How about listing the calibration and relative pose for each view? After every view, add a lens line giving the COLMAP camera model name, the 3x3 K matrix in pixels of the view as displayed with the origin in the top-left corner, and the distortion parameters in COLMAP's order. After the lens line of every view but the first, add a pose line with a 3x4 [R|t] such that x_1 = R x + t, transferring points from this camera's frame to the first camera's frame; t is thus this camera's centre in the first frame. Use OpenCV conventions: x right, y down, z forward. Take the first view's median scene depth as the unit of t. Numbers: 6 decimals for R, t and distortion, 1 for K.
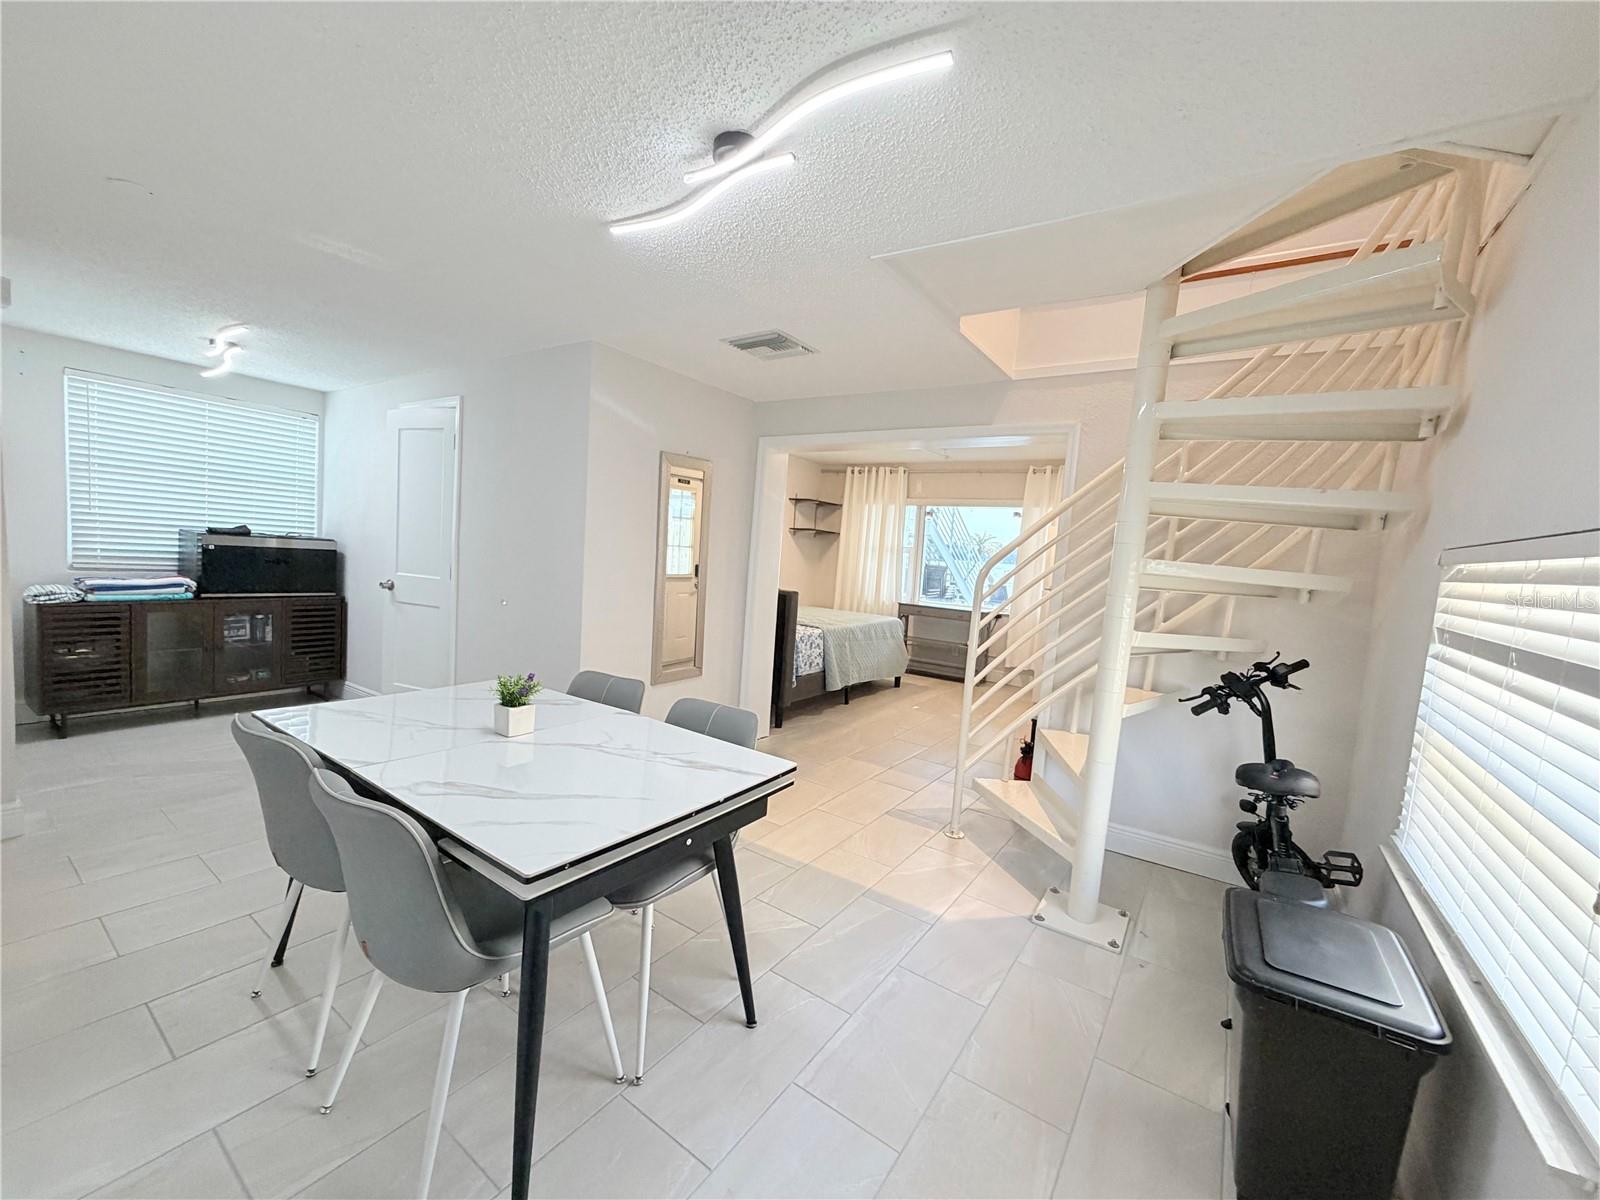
lens RADIAL K [[639.3, 0, 792.1], [0, 639.3, 599.0], [0, 0, 1]] dist [0.000809, -0.000145]
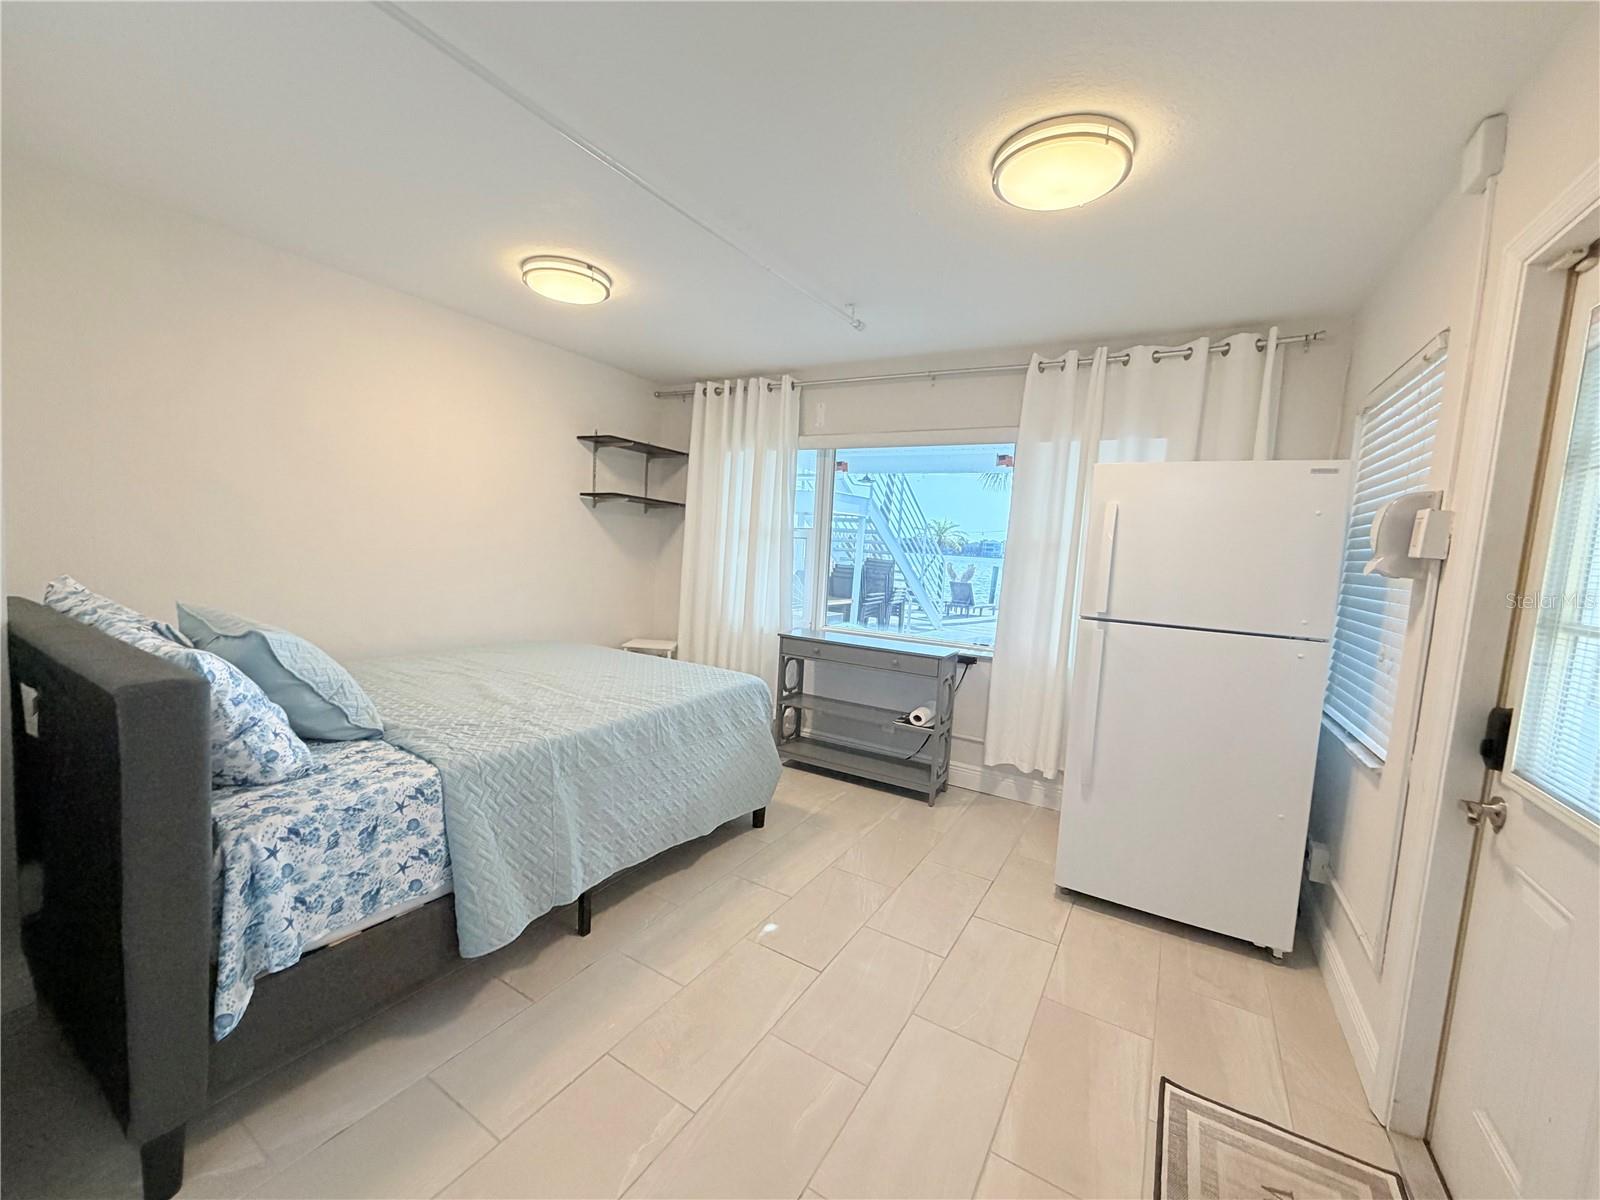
lens RADIAL K [[639.3, 0, 789.3], [0, 639.3, 599.4], [0, 0, 1]] dist [0.000809, -0.000145]
pose [[0.998525, -0.012657, 0.052793, 0.201273], [0.012223, 0.999889, 0.008540, -0.036104], [-0.052895, -0.007883, 0.998569, 0.660165]]
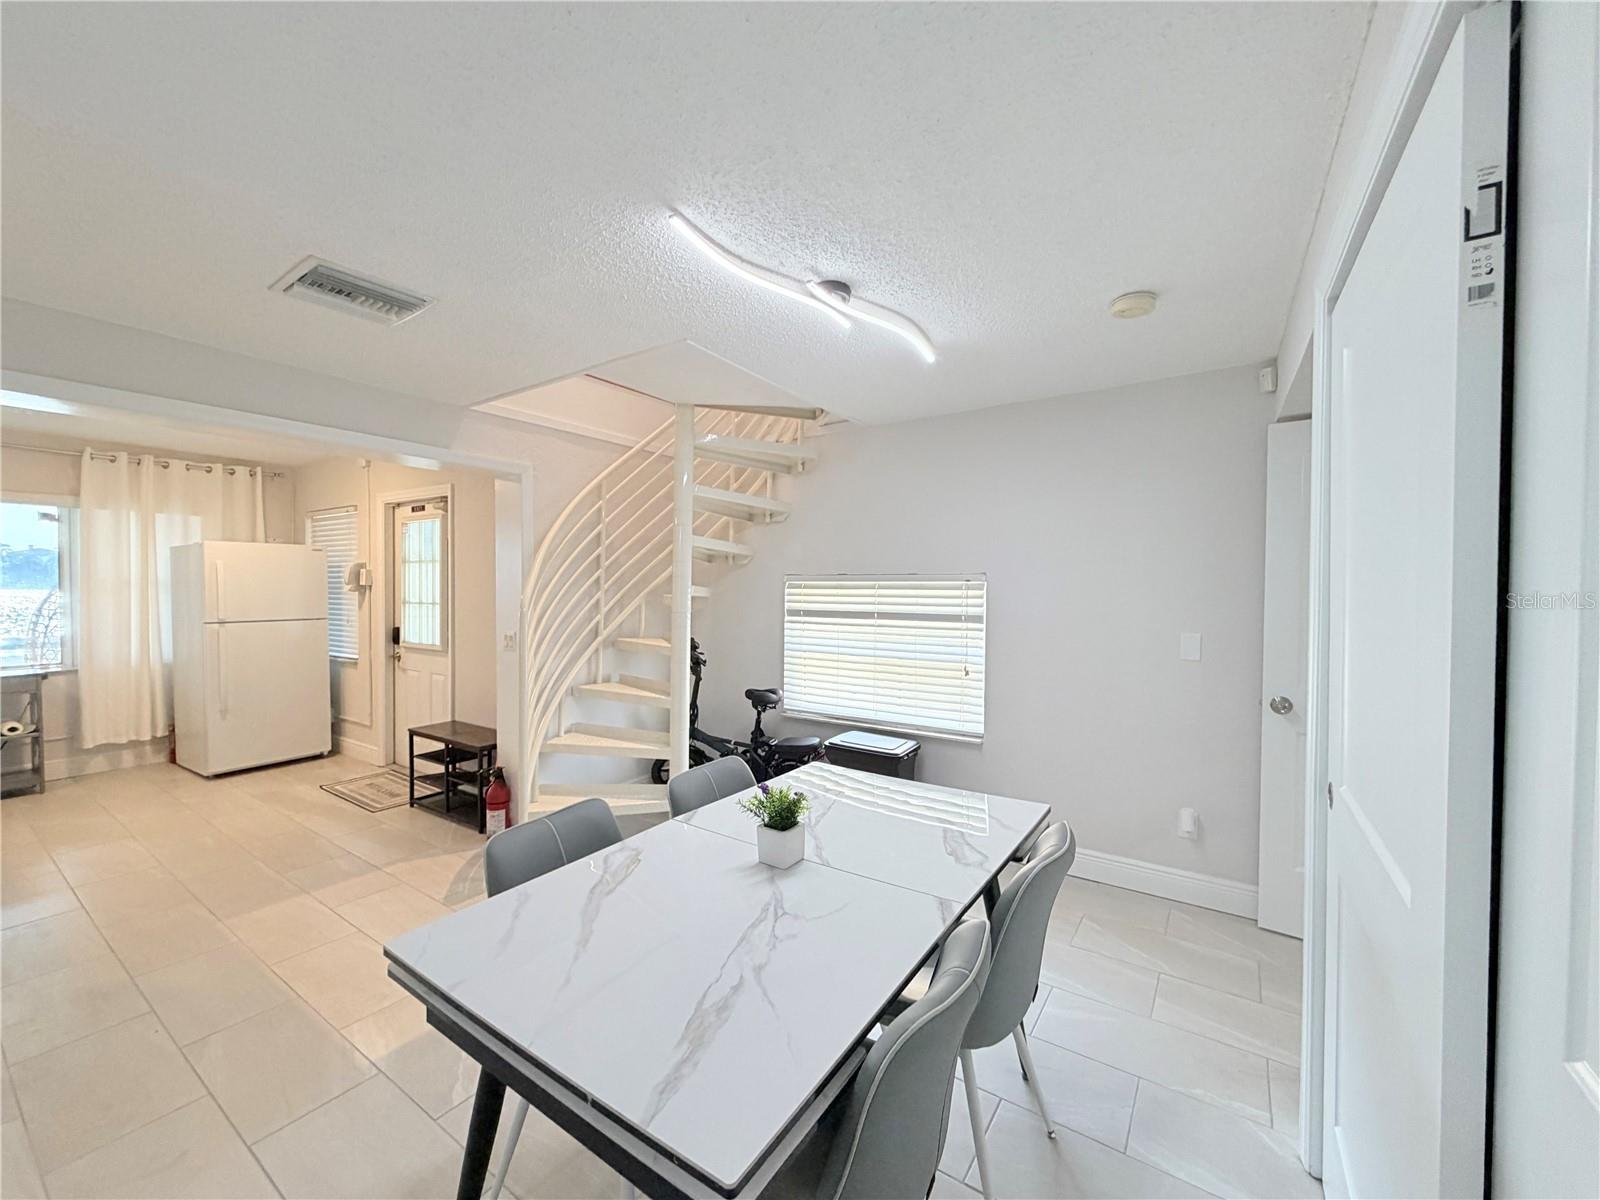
lens RADIAL K [[639.3, 0, 795.1], [0, 639.3, 598.4], [0, 0, 1]] dist [0.000809, -0.000145]
pose [[-0.010138, -0.085763, 0.996264, -0.413997], [0.076828, 0.993303, 0.086289, -0.062711], [-0.996993, 0.077416, -0.003481, 0.331130]]
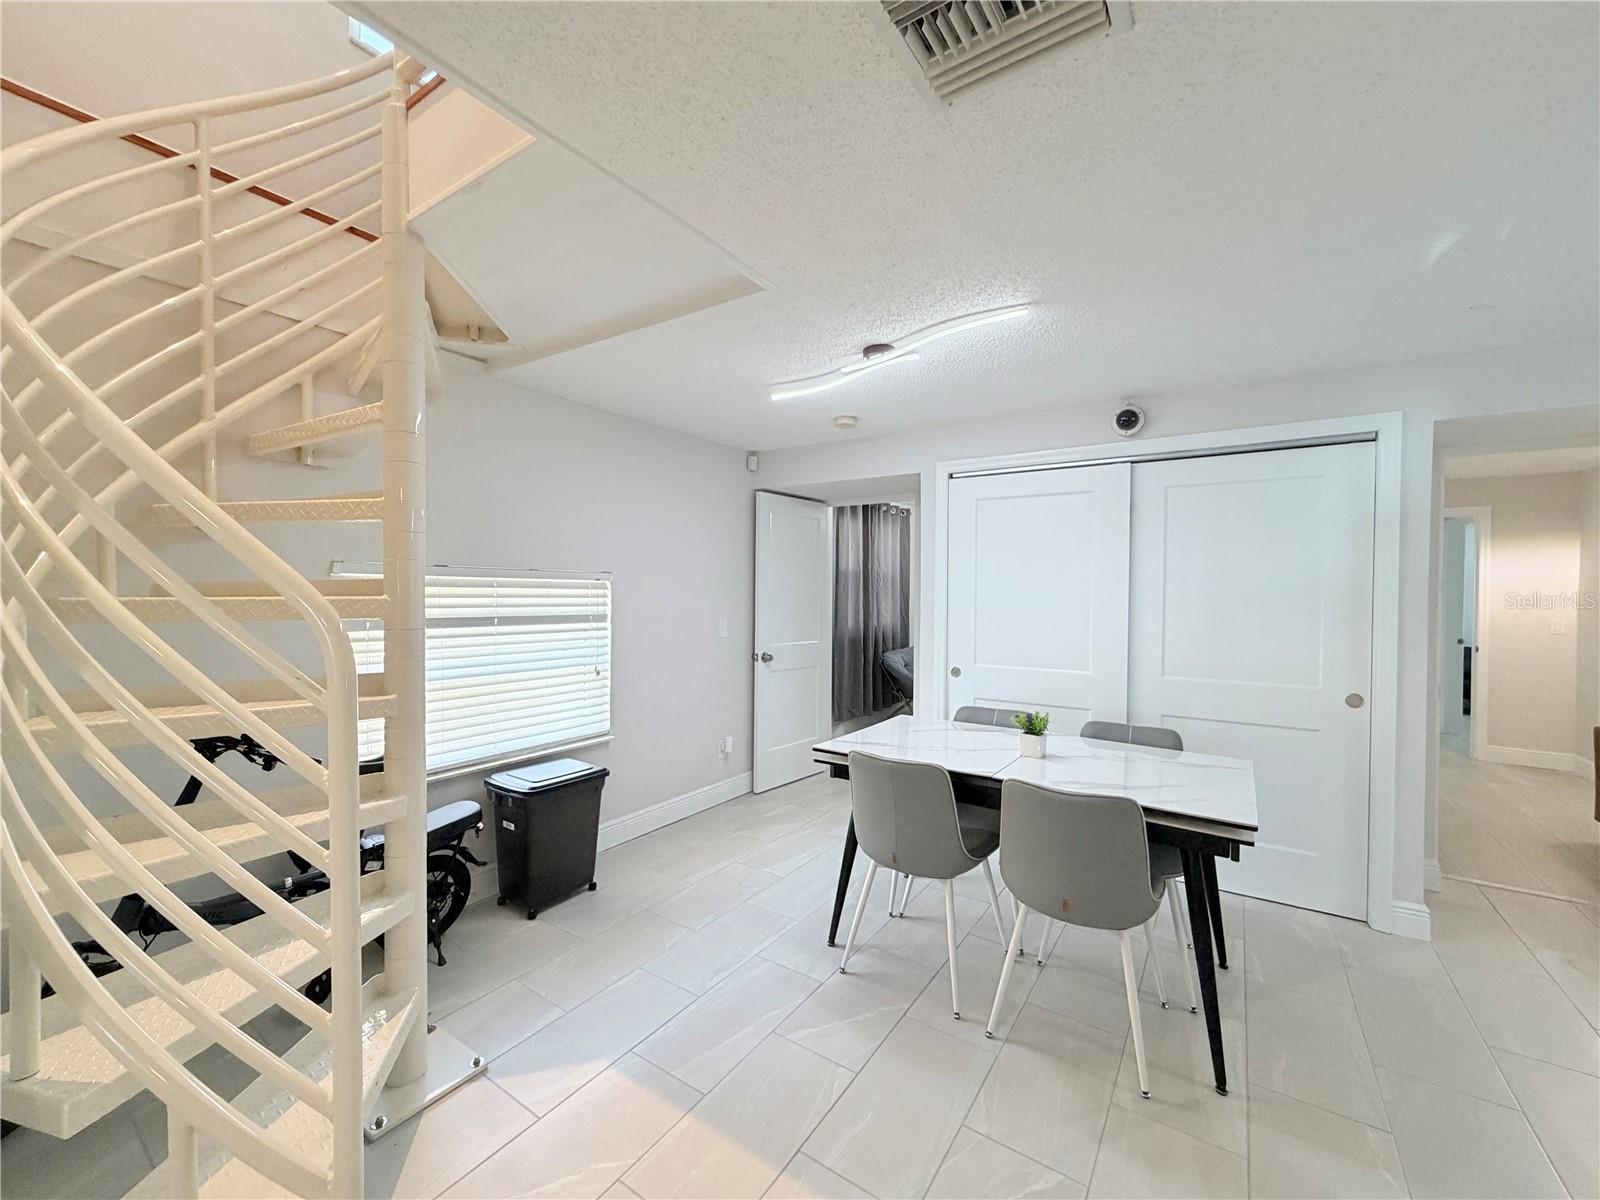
lens RADIAL K [[639.3, 0, 799.8], [0, 639.3, 599.9], [0, 0, 1]] dist [0.000809, -0.000145]
pose [[-0.996819, -0.078768, -0.012128, 0.068283], [-0.079552, 0.992581, 0.091950, -0.066139], [0.004795, 0.092622, -0.995690, 0.825065]]
